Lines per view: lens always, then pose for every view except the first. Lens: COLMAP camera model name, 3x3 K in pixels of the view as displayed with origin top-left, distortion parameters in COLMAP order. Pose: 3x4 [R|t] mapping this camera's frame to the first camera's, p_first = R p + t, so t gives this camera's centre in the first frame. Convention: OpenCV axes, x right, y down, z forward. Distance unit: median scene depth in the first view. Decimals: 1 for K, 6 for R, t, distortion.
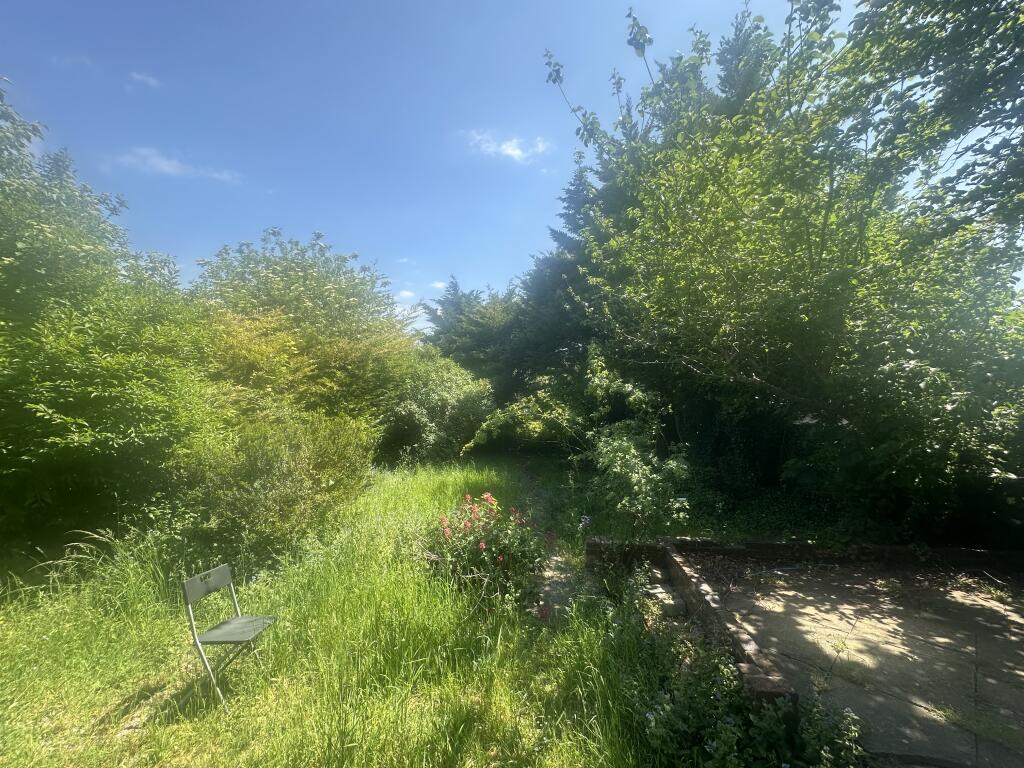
lens RADIAL K [[409.7, 0, 510.2], [0, 409.7, 380.6], [0, 0, 1]] dist [0.001739, 0.000399]
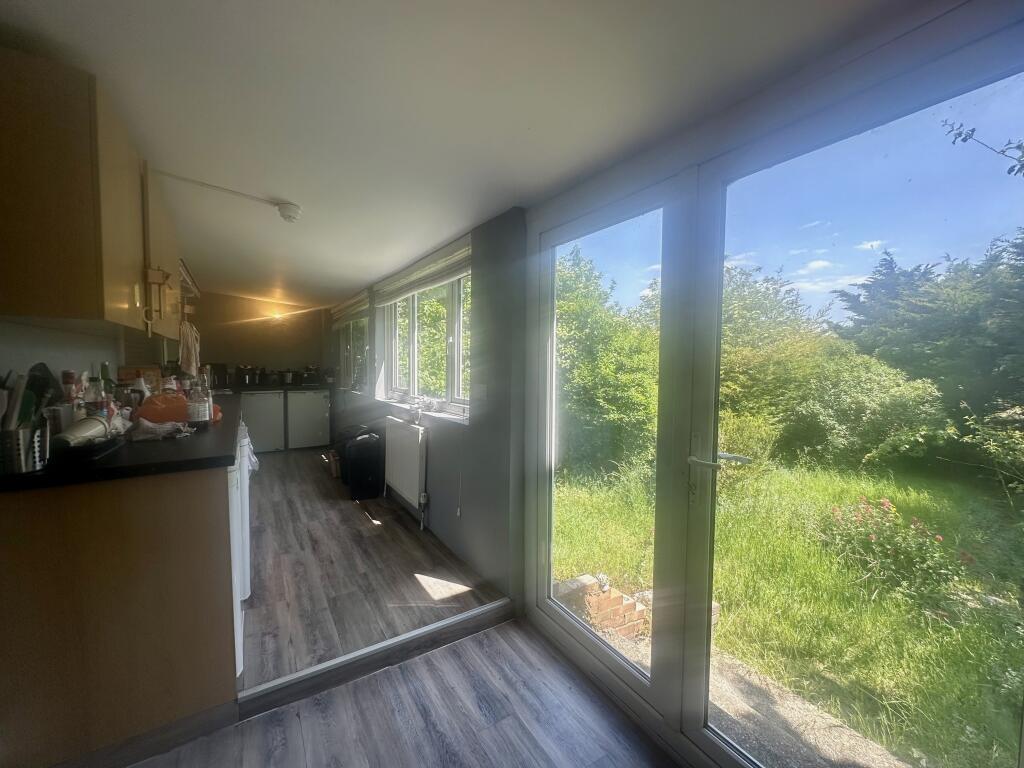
lens RADIAL K [[409.7, 0, 508.2], [0, 409.7, 382.4], [0, 0, 1]] dist [0.001739, 0.000399]
pose [[0.628605, 0.043331, -0.776517, 0.071822], [-0.013400, 0.998902, 0.044893, -0.039378], [0.777610, -0.017815, 0.628495, -0.239662]]
